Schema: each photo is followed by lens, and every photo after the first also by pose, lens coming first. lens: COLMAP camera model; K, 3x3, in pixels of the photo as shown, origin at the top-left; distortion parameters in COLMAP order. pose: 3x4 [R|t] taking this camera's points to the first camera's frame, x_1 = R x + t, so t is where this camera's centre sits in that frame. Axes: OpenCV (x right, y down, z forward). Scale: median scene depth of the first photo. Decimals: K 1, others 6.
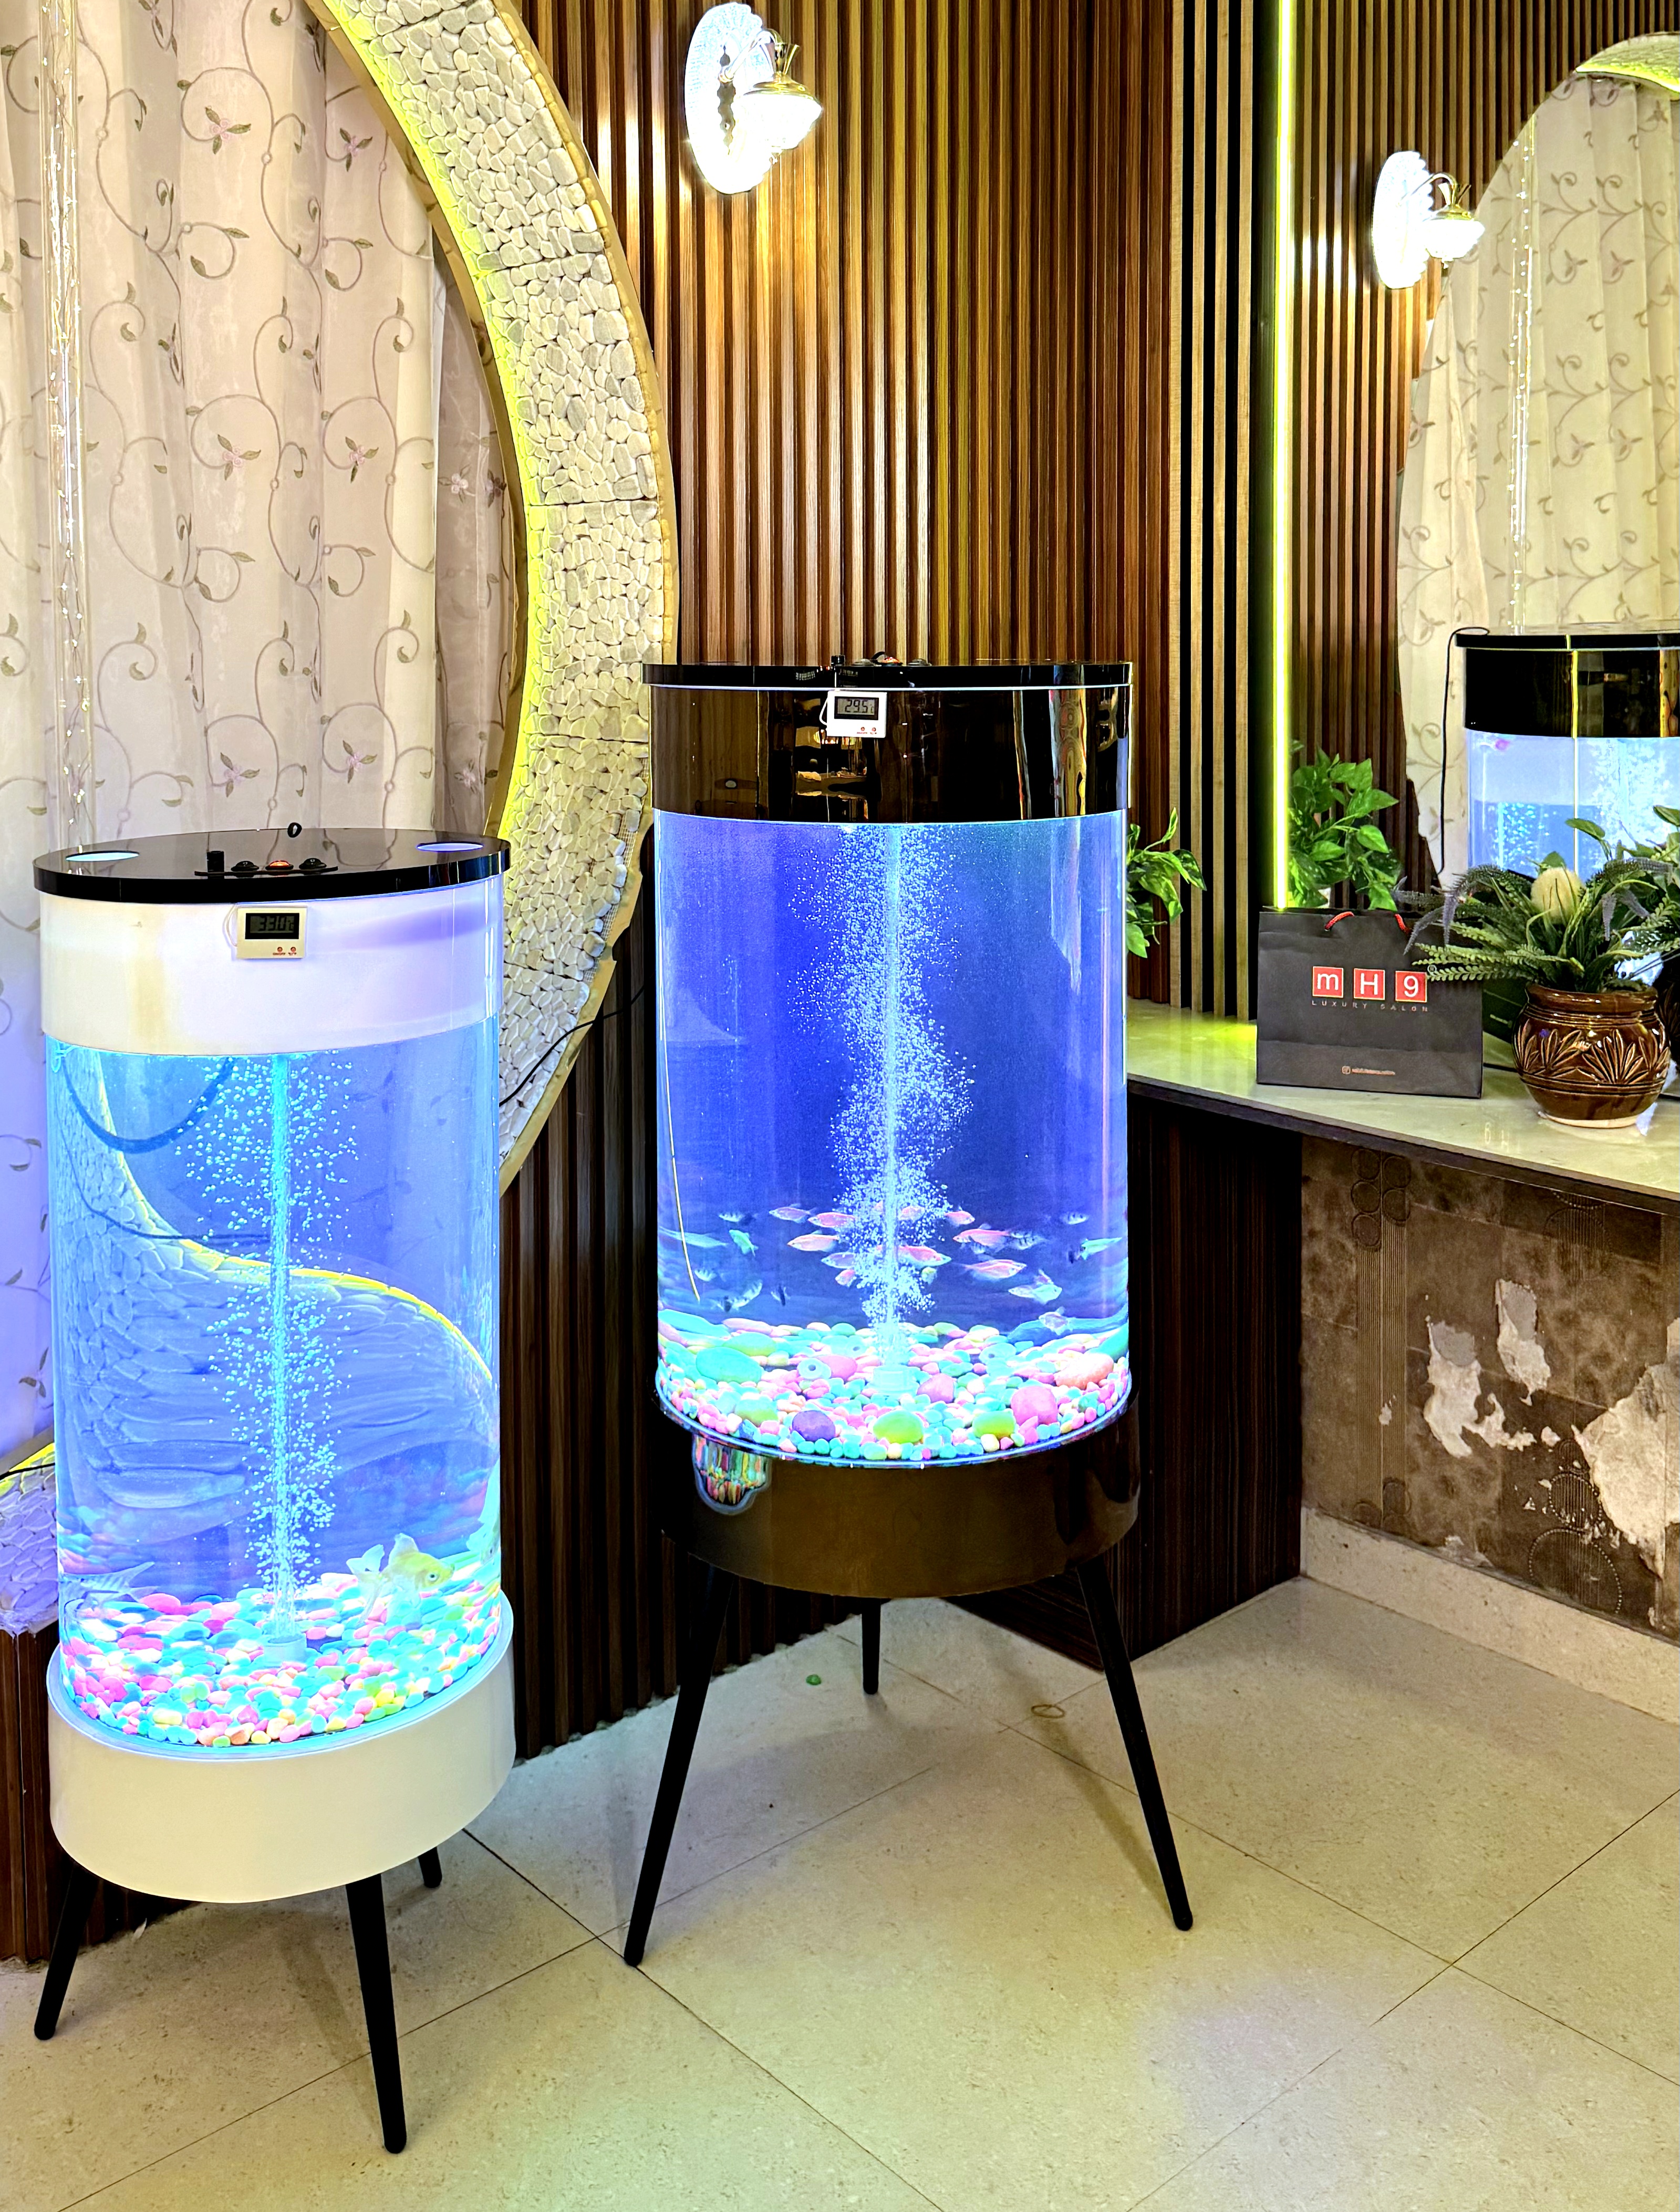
lens RADIAL K [[2099.3, 0, 840.9], [0, 2099.3, 714.3], [0, 0, 1]] dist [0.159268, -0.329794]
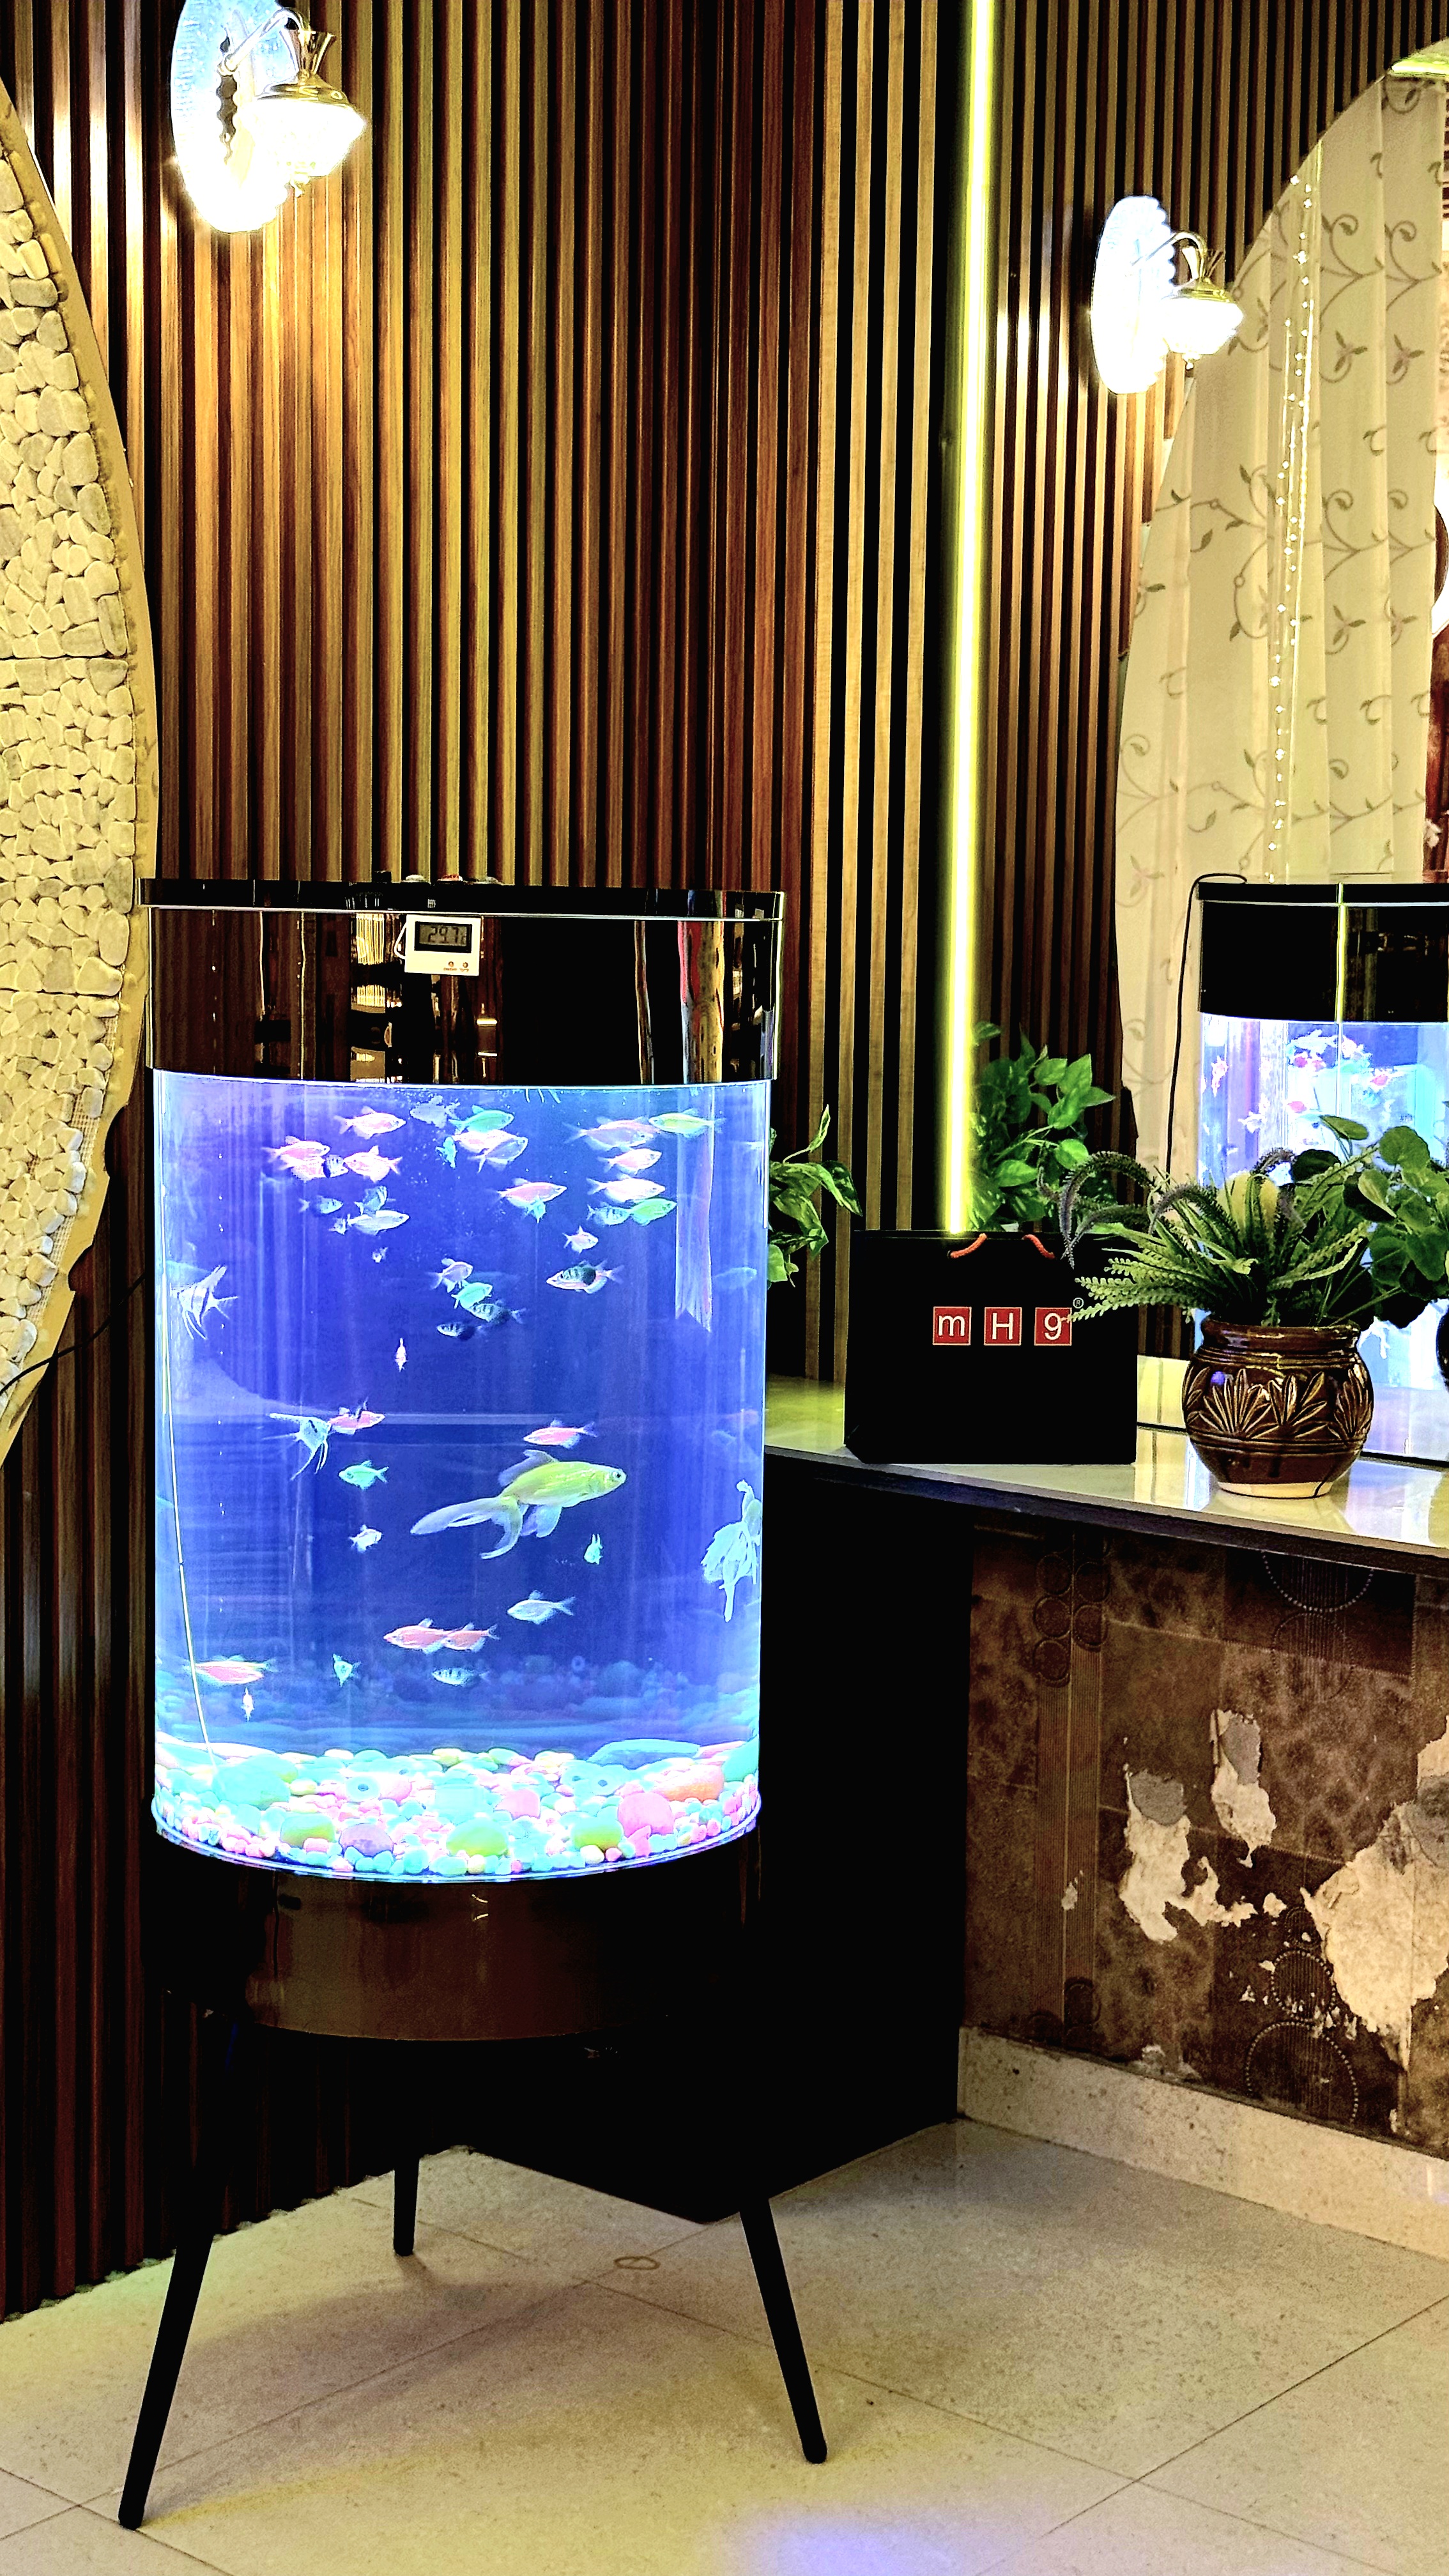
lens RADIAL K [[3582.3, 0, 724.5], [0, 3582.3, 1288.0], [0, 0, 1]] dist [0.218362, -0.587328]
pose [[0.989153, 0.005065, 0.146803, -0.063621], [-0.014731, 0.997788, 0.064825, 0.029428], [-0.146150, -0.066284, 0.987039, -0.264802]]
